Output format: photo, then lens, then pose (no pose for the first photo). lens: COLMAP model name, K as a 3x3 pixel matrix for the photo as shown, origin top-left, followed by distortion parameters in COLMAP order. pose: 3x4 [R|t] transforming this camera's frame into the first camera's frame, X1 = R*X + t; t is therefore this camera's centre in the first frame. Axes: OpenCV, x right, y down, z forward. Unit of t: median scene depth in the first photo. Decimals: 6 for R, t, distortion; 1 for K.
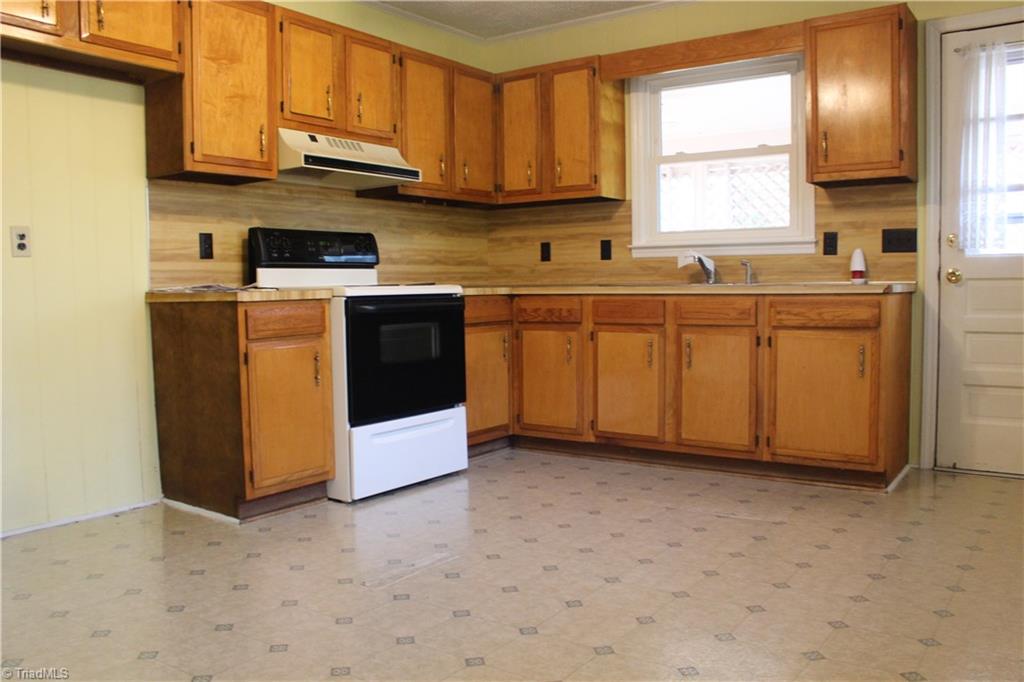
lens RADIAL K [[845.2, 0, 513.6], [0, 845.2, 345.3], [0, 0, 1]] dist [-0.160703, 0.124177]
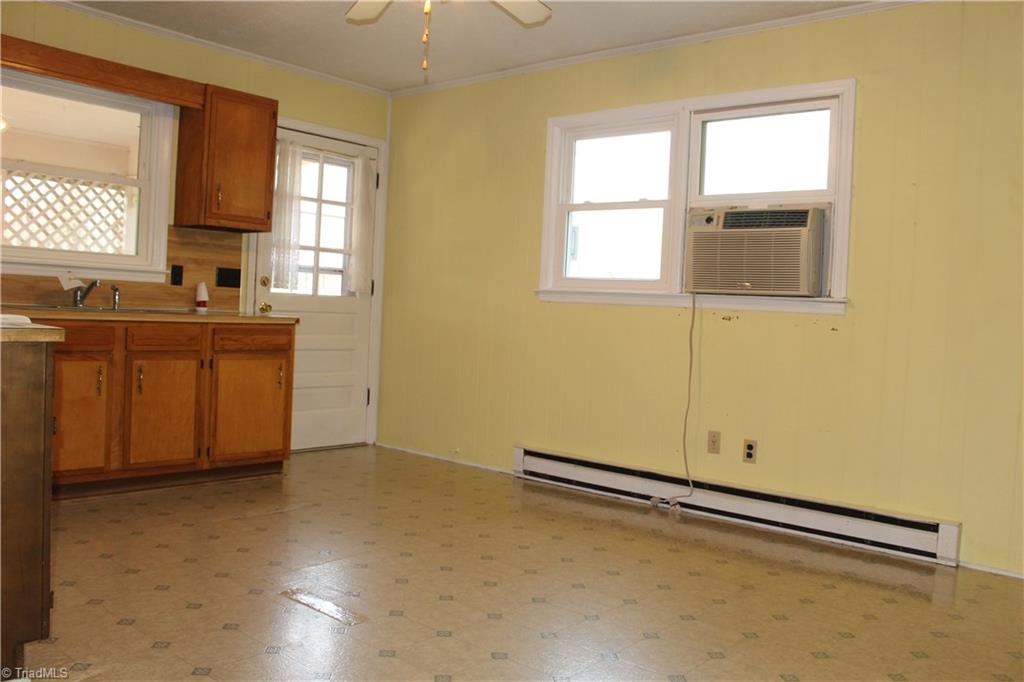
lens RADIAL K [[845.2, 0, 513.6], [0, 845.2, 345.3], [0, 0, 1]] dist [-0.160703, 0.124177]
pose [[0.089759, -0.024016, 0.995674, -0.744765], [0.017745, 0.999589, 0.022510, -0.045831], [-0.995805, 0.015648, 0.090149, 0.455429]]
